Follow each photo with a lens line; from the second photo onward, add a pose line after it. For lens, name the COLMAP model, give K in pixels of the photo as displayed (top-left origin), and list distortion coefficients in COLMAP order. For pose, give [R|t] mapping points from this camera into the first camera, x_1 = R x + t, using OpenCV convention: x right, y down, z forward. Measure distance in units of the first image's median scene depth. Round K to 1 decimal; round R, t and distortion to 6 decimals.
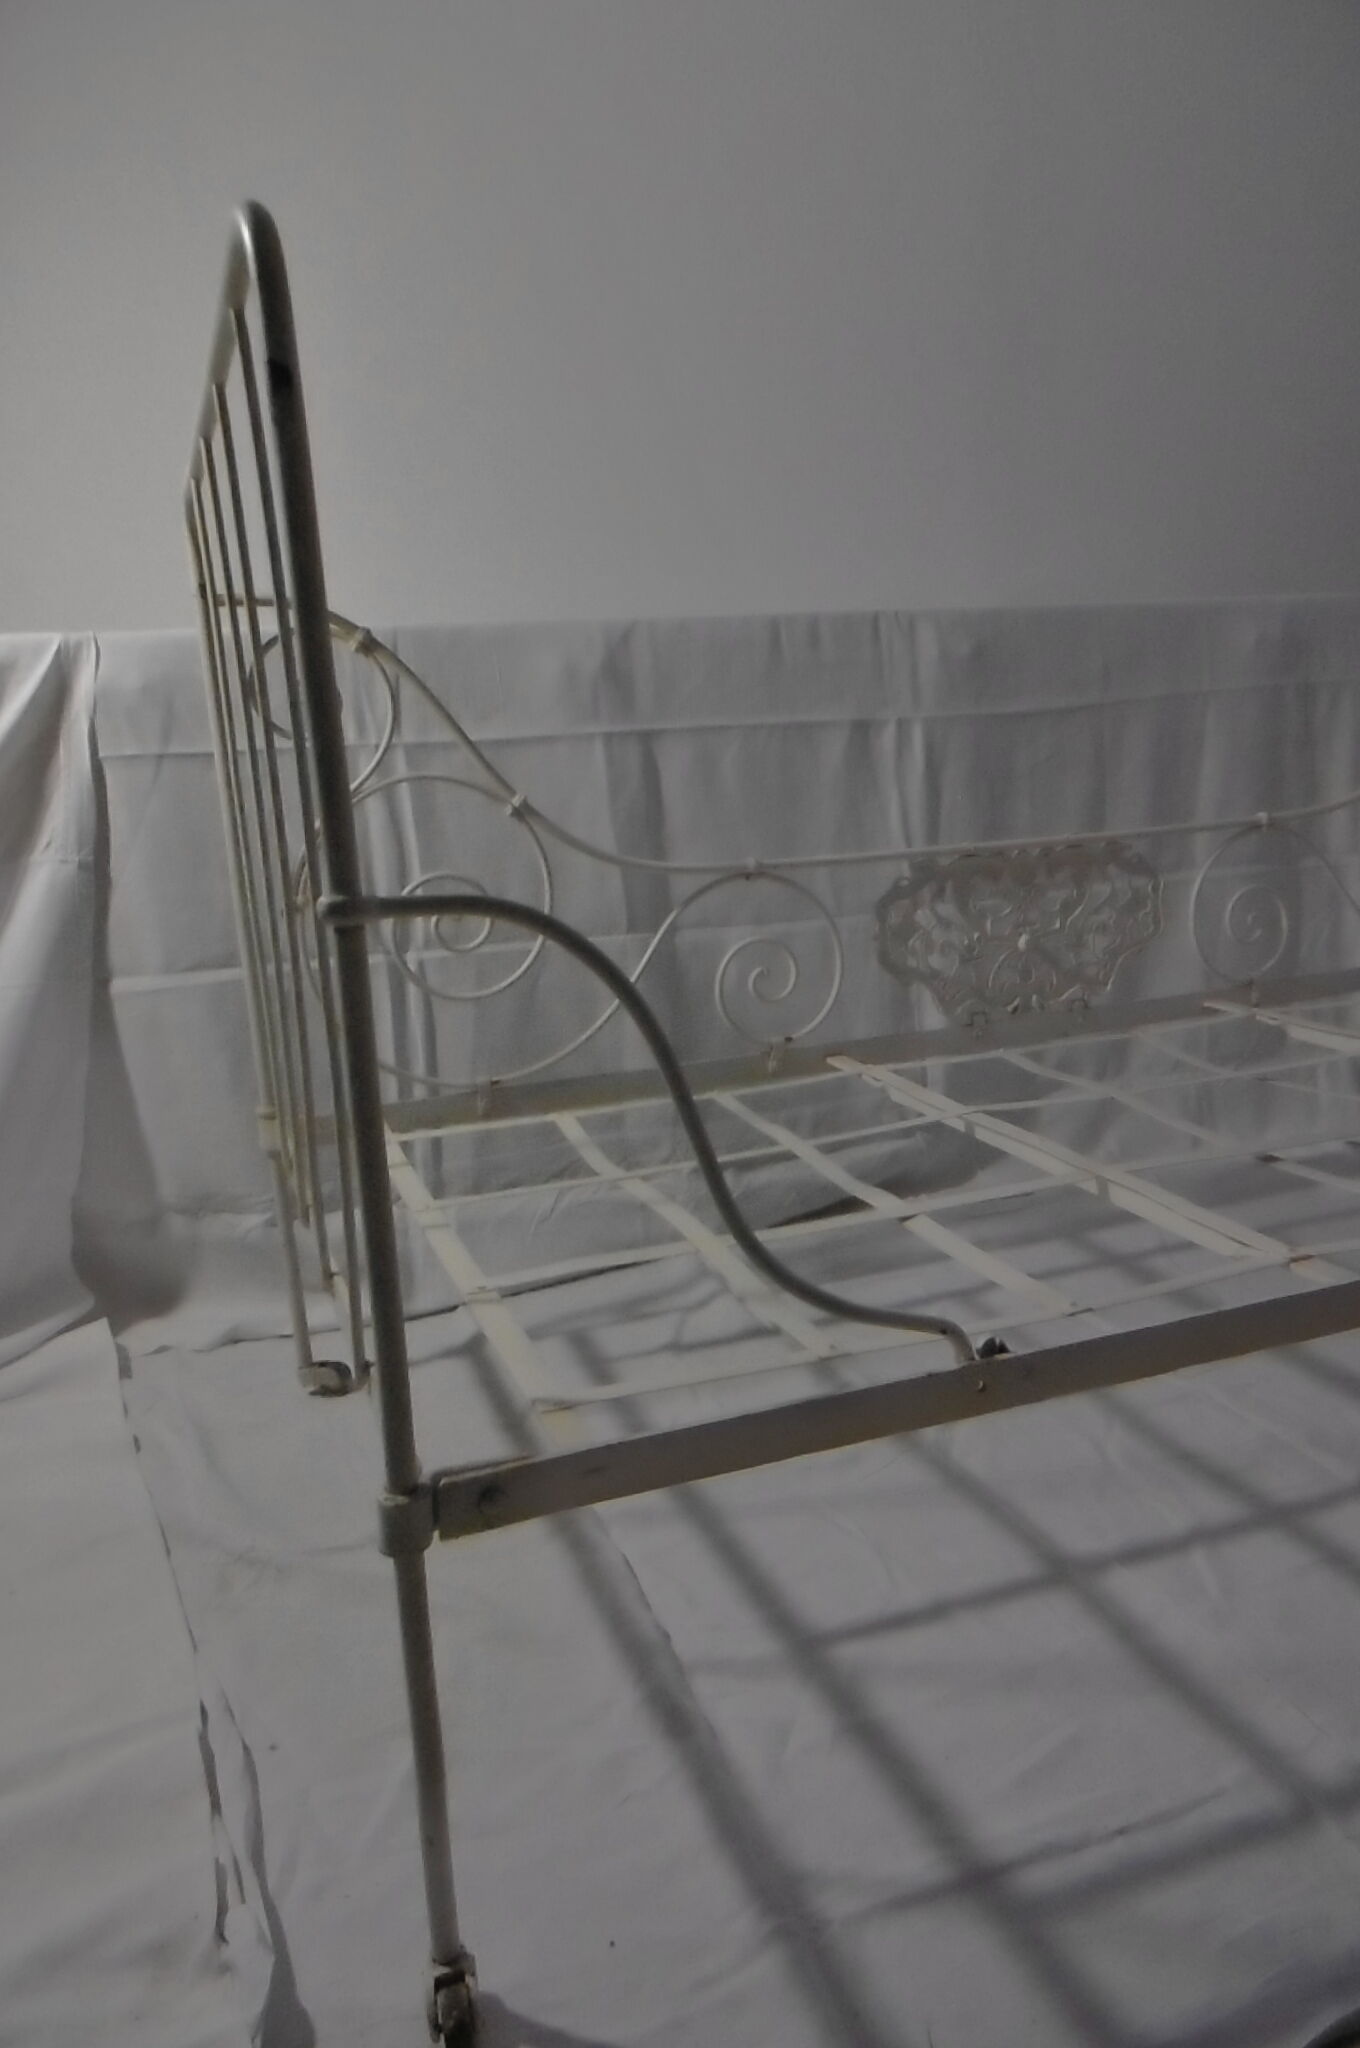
lens RADIAL K [[1522.7, 0, 665.6], [0, 1522.7, 1026.2], [0, 0, 1]] dist [-0.010142, 0.013818]
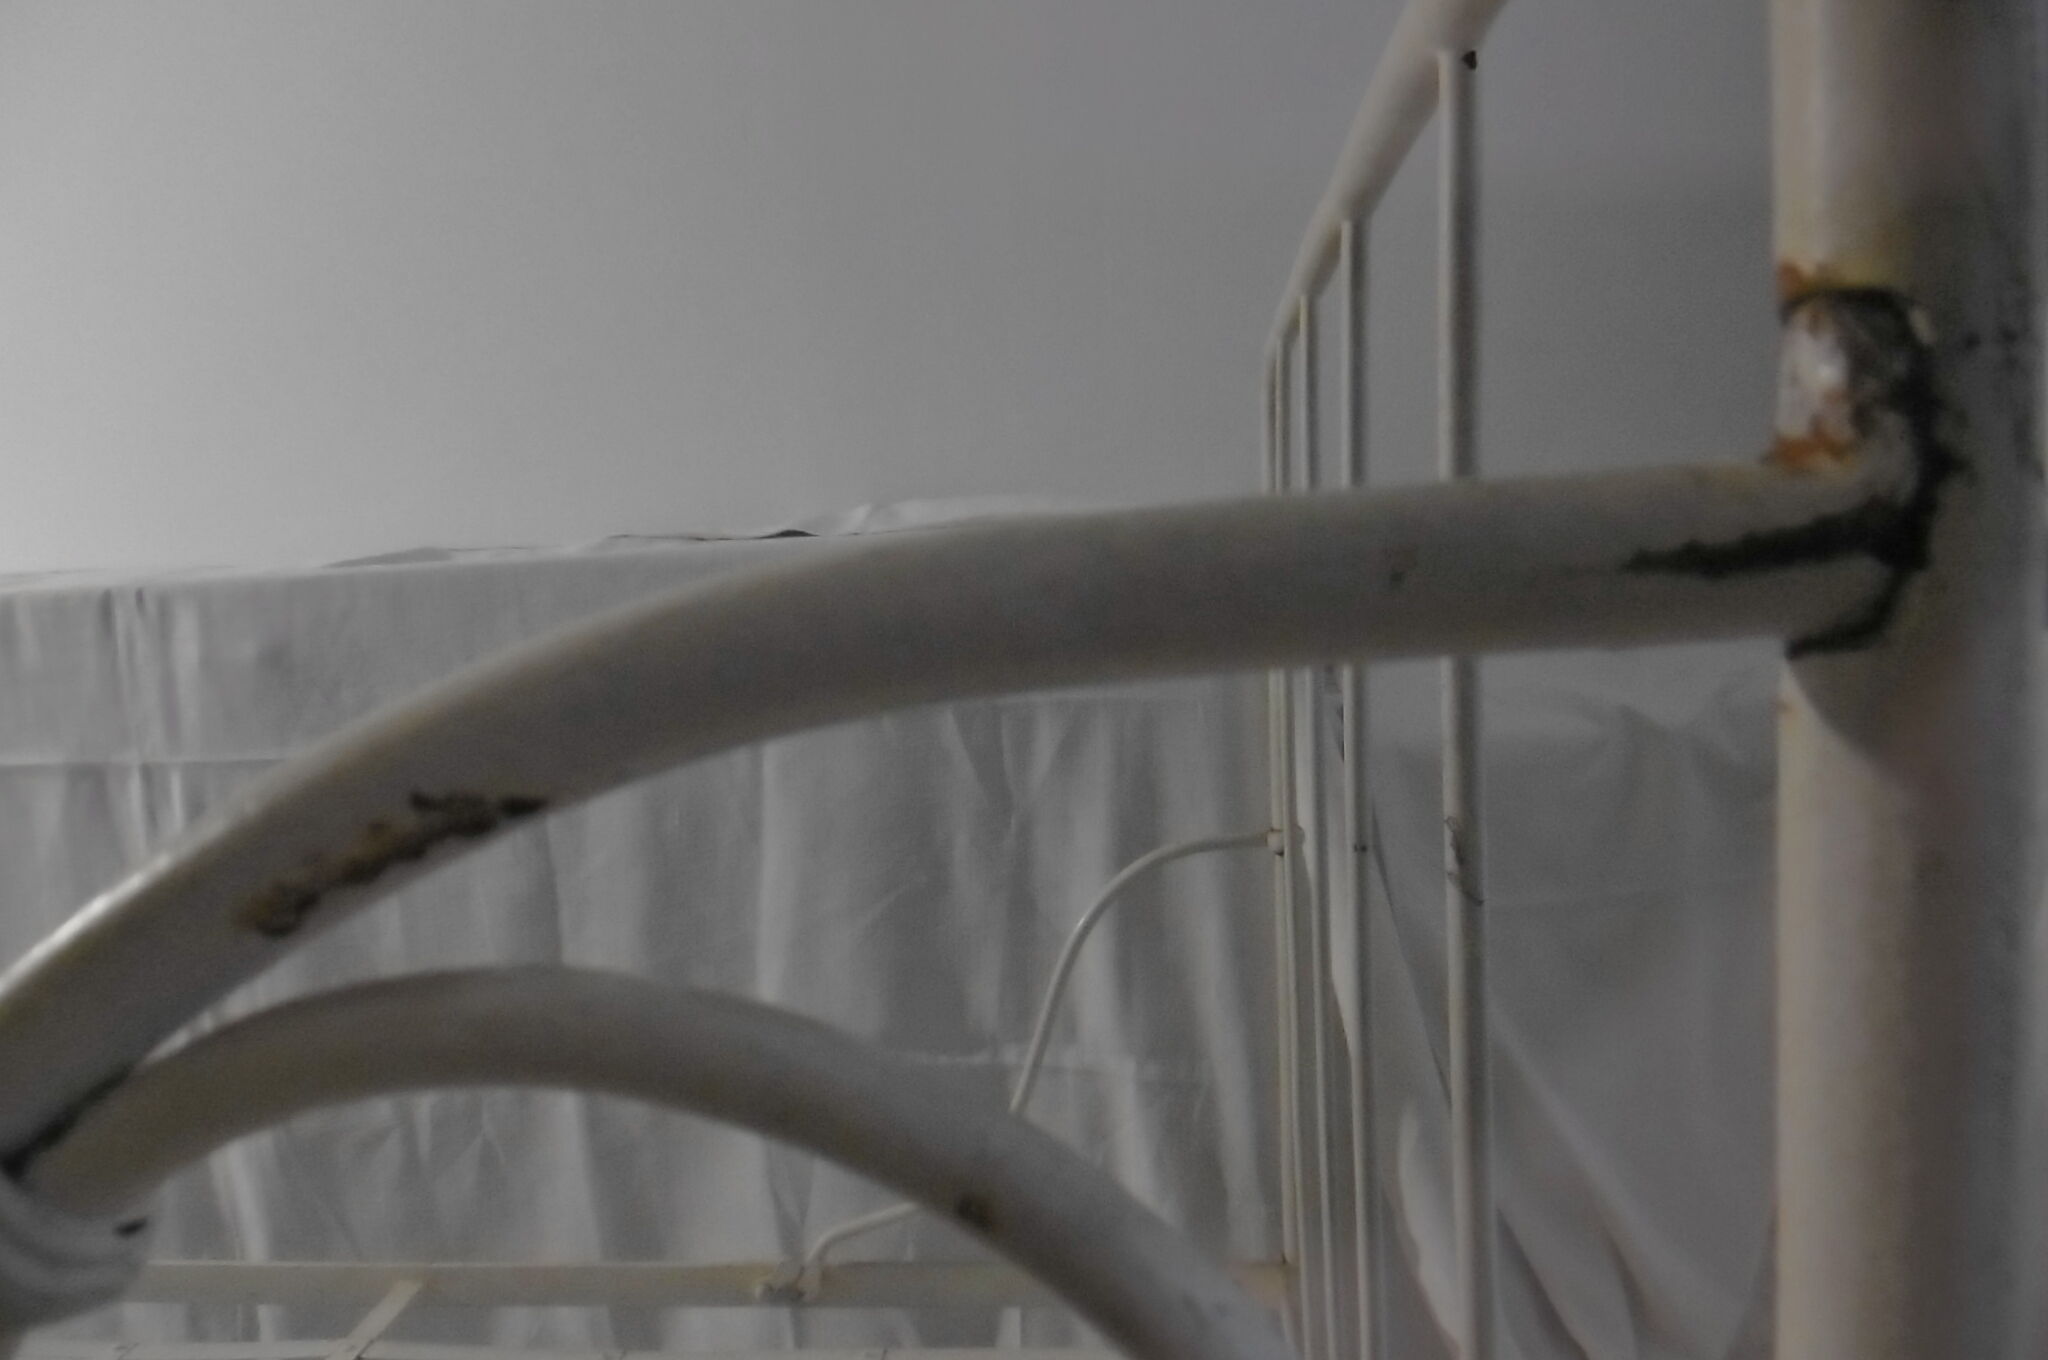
lens RADIAL K [[1522.7, 0, 1038.6], [0, 1522.7, 685.7], [0, 0, 1]] dist [-0.010142, 0.013818]
pose [[0.877356, 0.055683, -0.476598, 0.808043], [-0.078295, 0.996545, -0.027700, -0.263867], [0.473410, 0.061618, 0.878685, 0.690029]]
